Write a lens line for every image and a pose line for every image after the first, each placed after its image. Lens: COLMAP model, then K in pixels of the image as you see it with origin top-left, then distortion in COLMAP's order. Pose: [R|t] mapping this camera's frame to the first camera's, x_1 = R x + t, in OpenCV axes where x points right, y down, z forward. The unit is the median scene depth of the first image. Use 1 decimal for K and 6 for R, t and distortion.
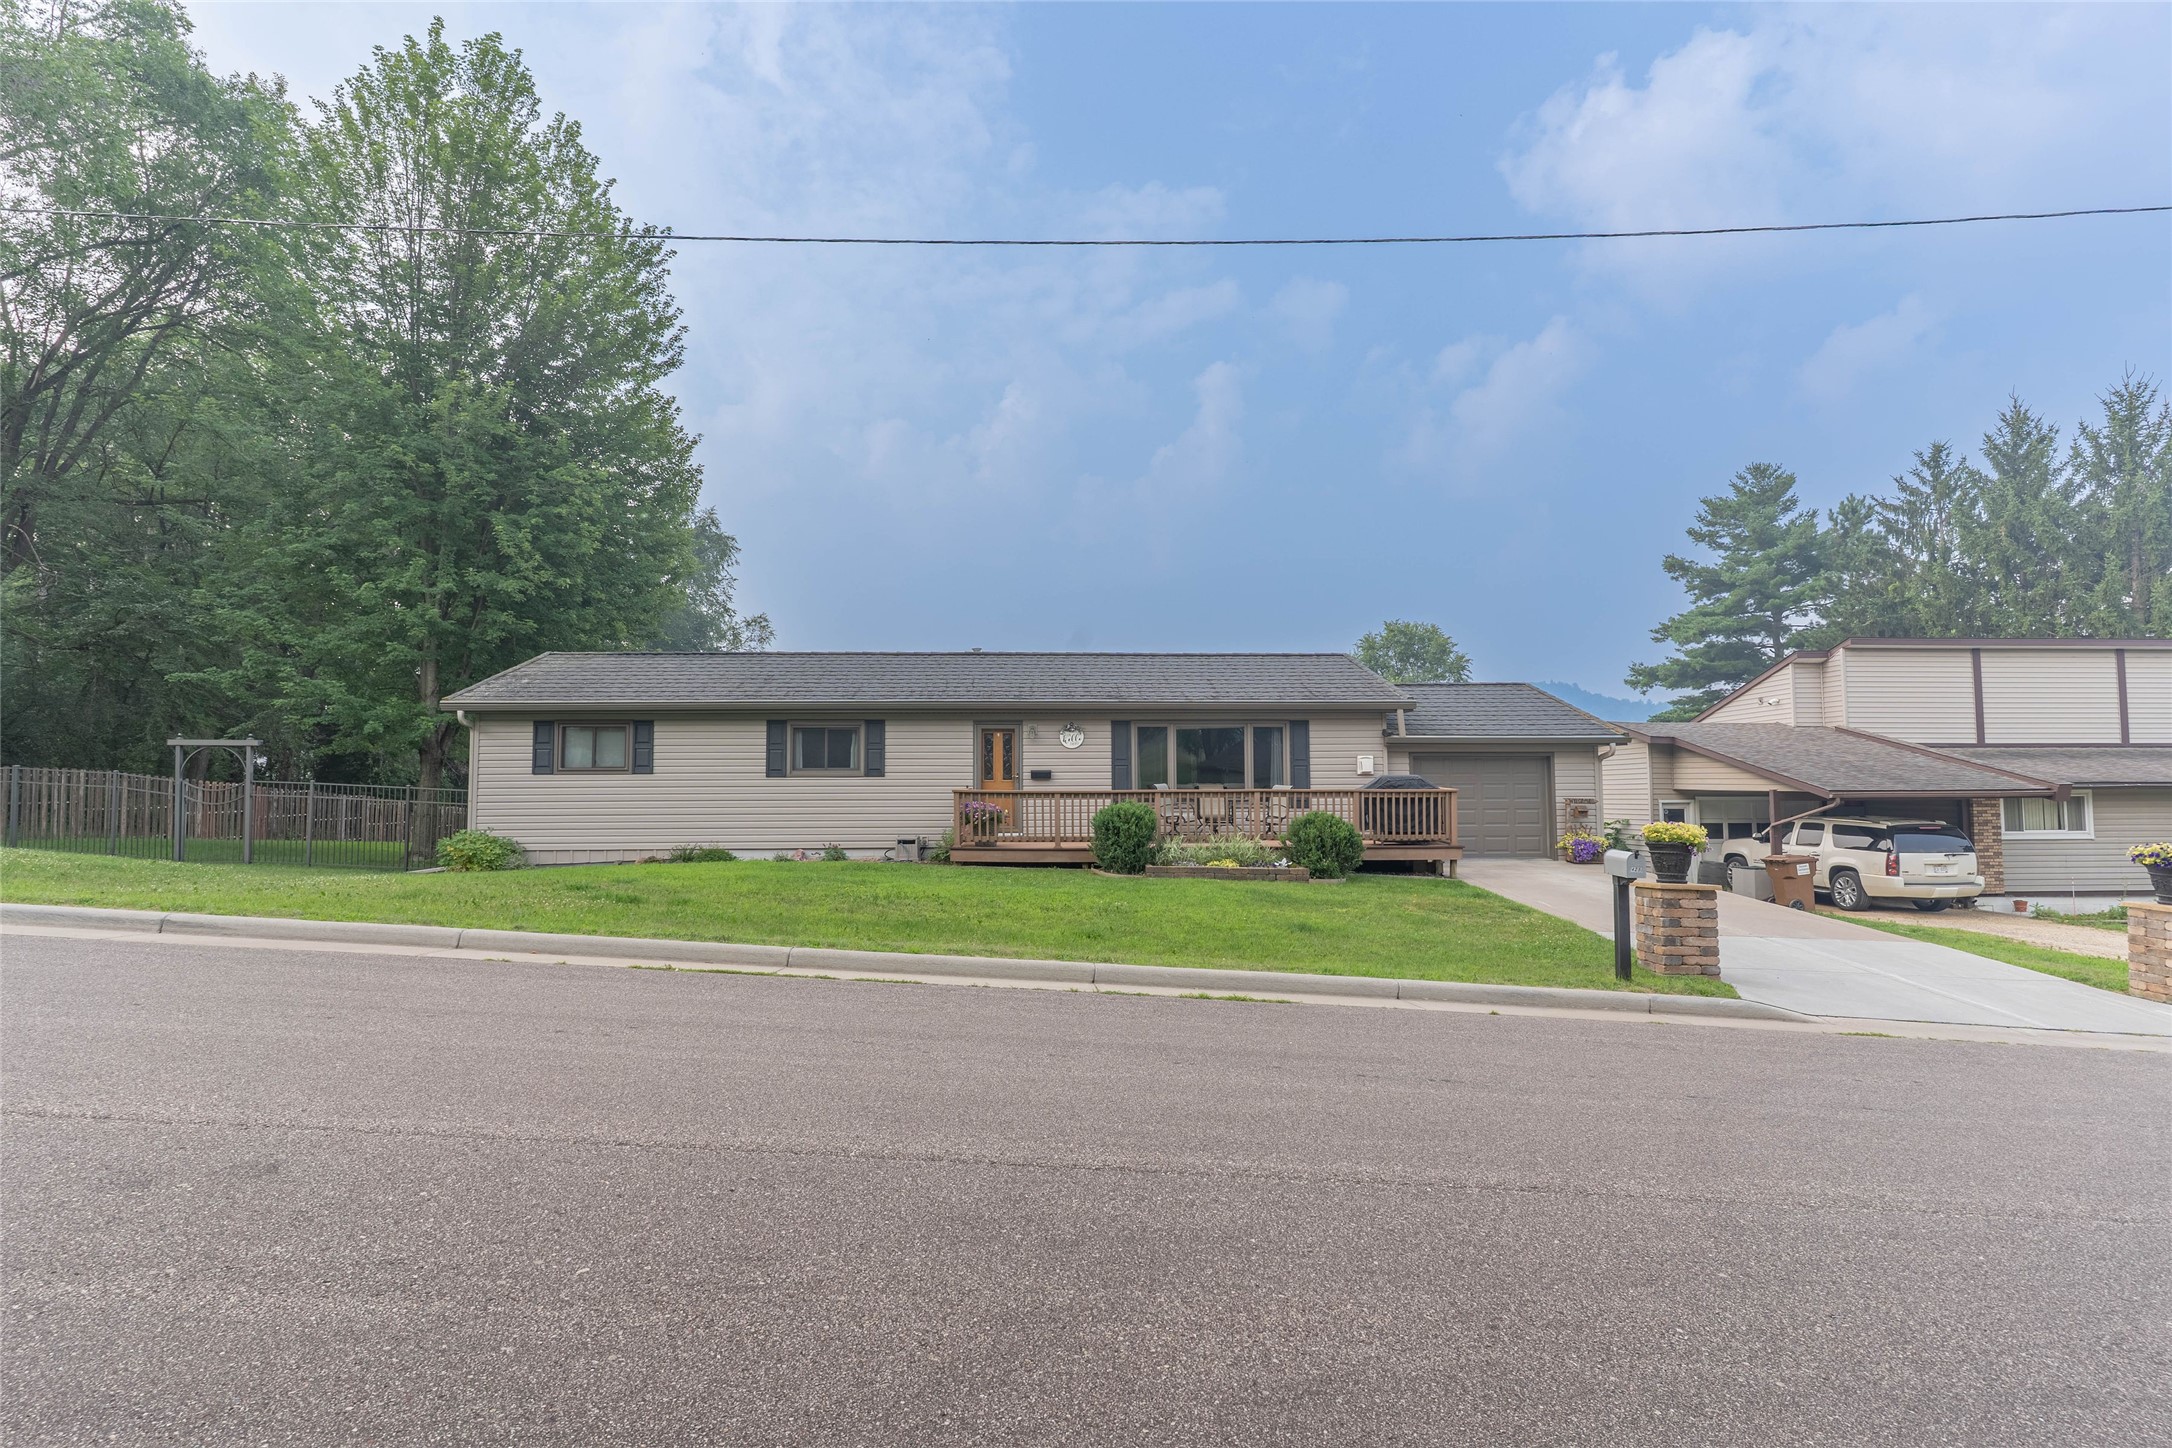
lens RADIAL K [[1068.9, 0, 1086.0], [0, 1068.9, 724.0], [0, 0, 1]] dist [-0.024301, -0.000172]
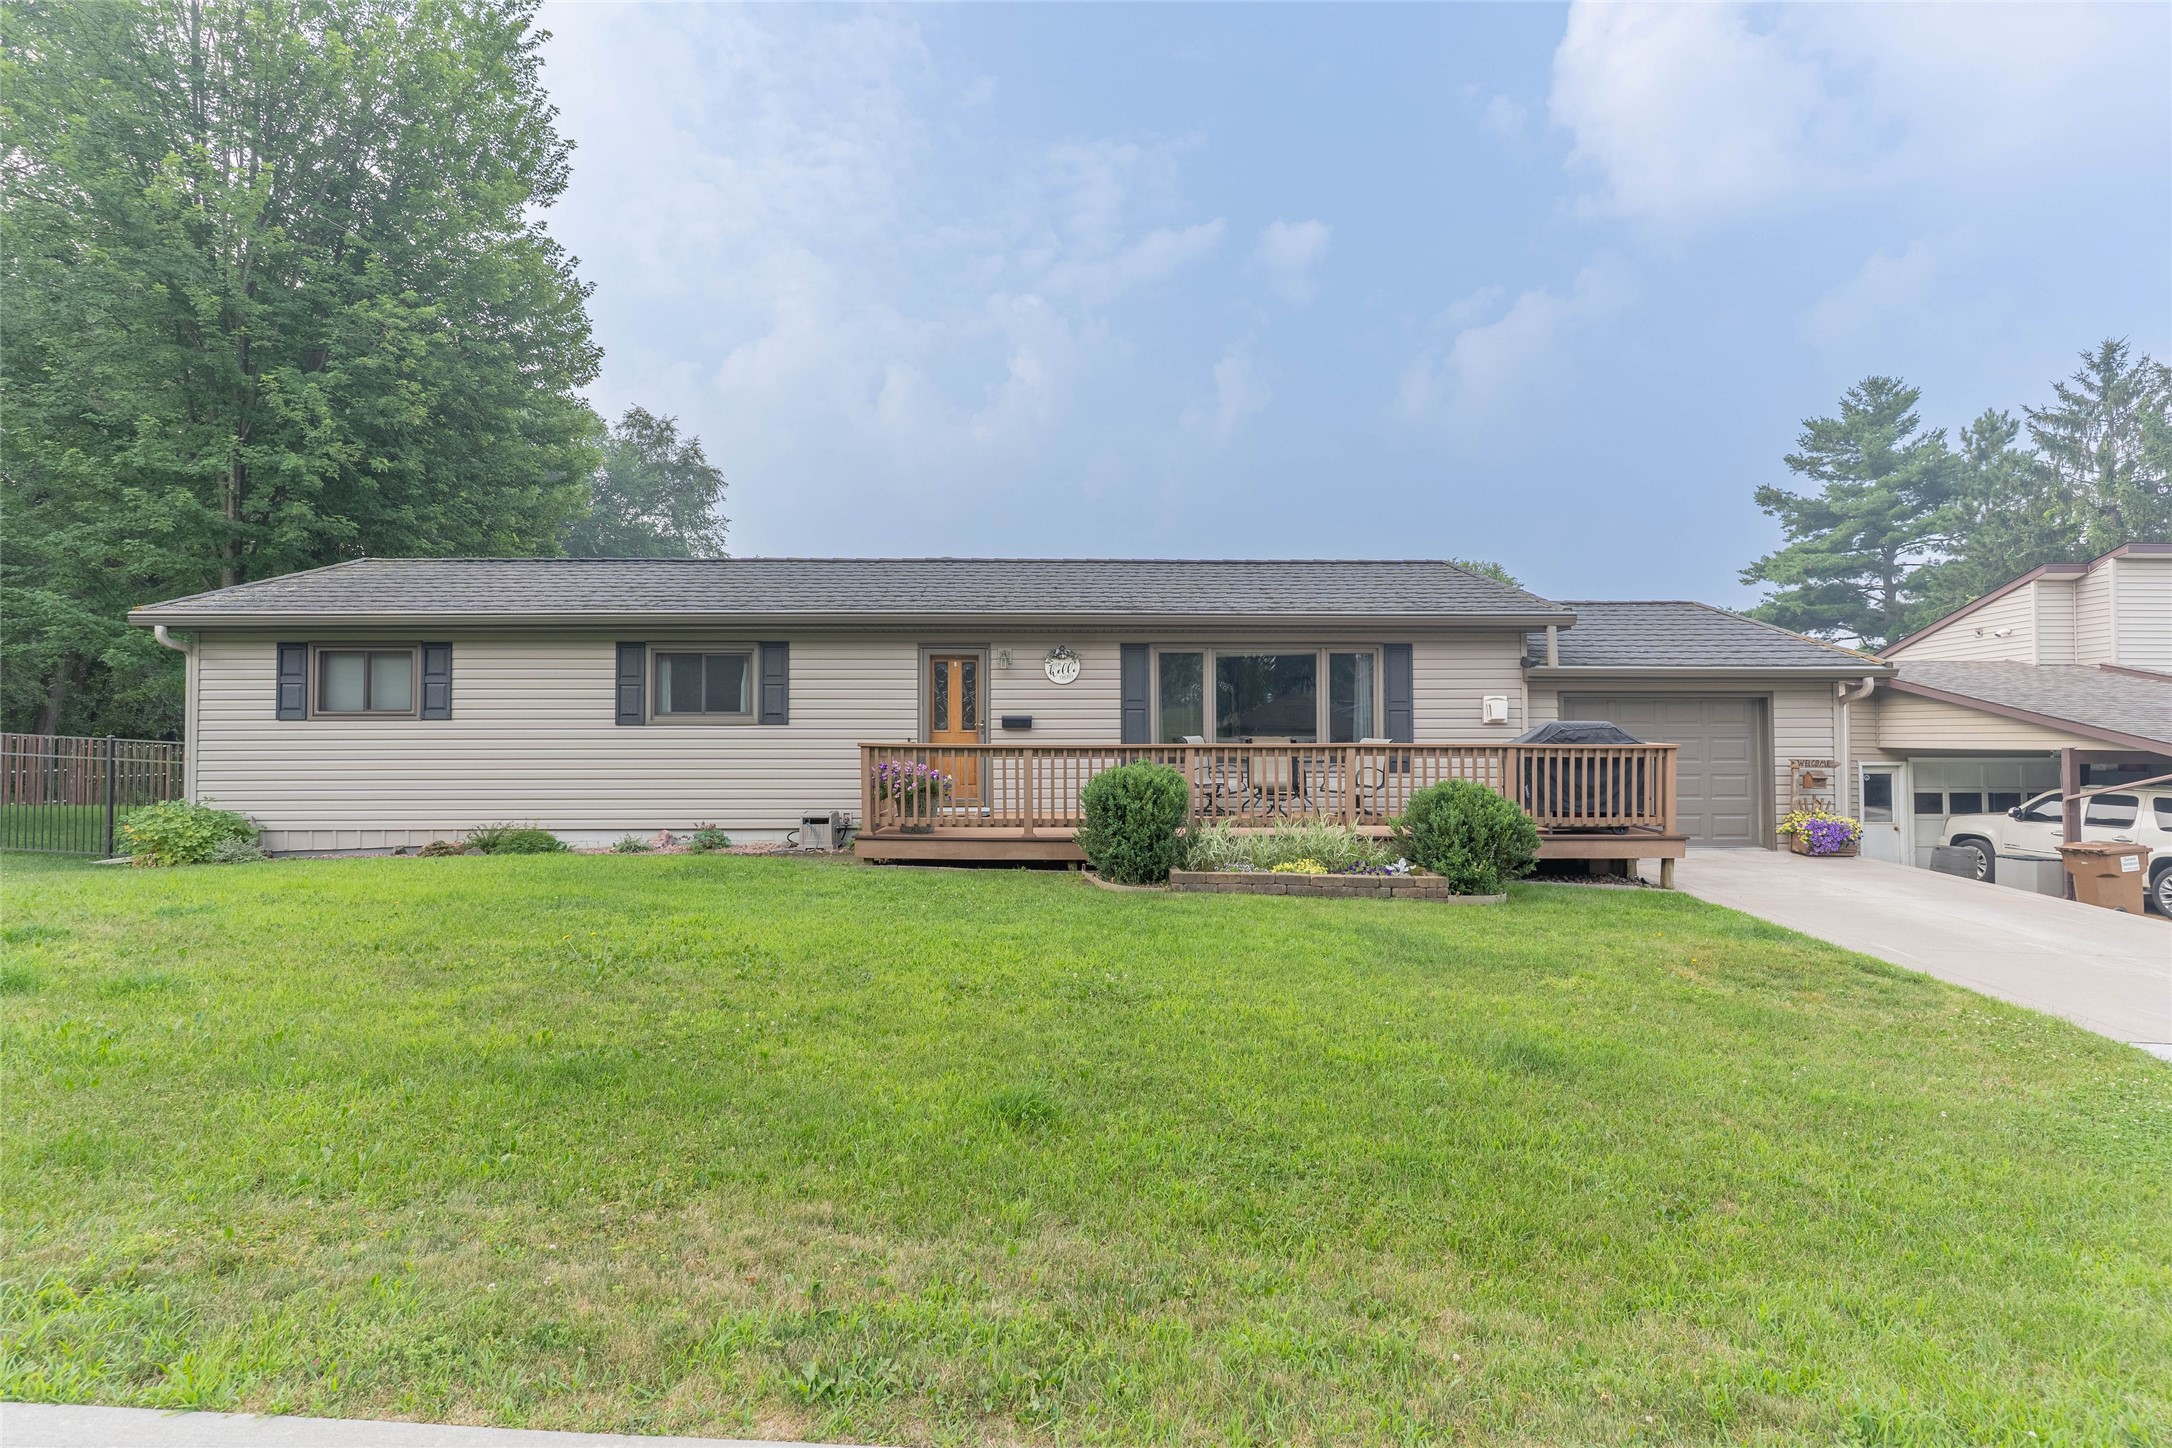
lens RADIAL K [[1068.9, 0, 1086.0], [0, 1068.9, 724.0], [0, 0, 1]] dist [-0.024301, -0.000172]
pose [[0.999700, 0.002158, -0.024393, 0.018509], [-0.001219, 0.999260, 0.038434, 0.022346], [0.024458, -0.038393, 0.998963, 0.320992]]
